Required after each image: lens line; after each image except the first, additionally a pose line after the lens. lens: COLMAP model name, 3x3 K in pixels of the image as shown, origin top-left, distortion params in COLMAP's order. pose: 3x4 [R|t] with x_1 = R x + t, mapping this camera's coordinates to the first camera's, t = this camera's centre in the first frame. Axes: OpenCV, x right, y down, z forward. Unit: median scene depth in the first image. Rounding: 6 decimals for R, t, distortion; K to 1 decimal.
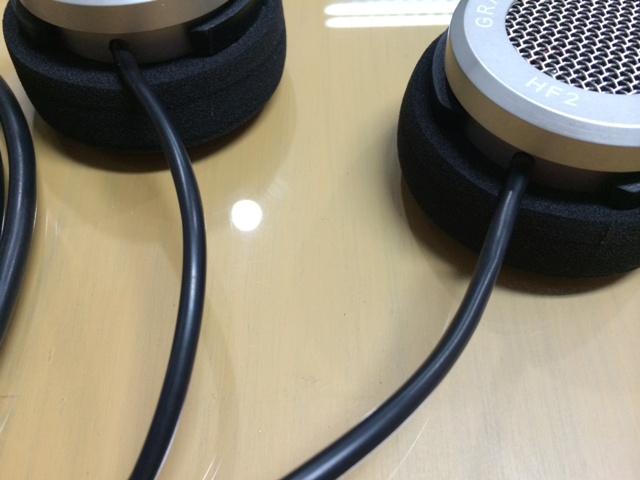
lens RADIAL K [[569.2, 0, 320.0], [0, 569.2, 240.0], [0, 0, 1]] dist [0.089720, -0.164523]
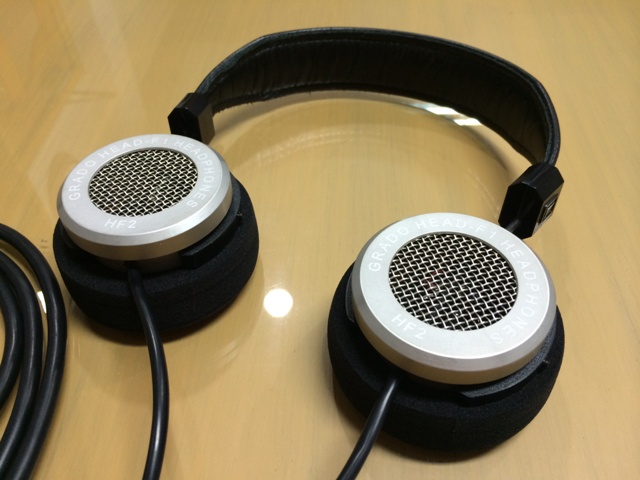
lens RADIAL K [[569.2, 0, 320.0], [0, 569.2, 240.0], [0, 0, 1]] dist [0.089720, -0.164523]
pose [[0.997421, 0.025497, -0.067098, 0.224079], [-0.034875, 0.989175, -0.142535, -0.217094], [0.062738, 0.144507, 0.987513, -0.407606]]
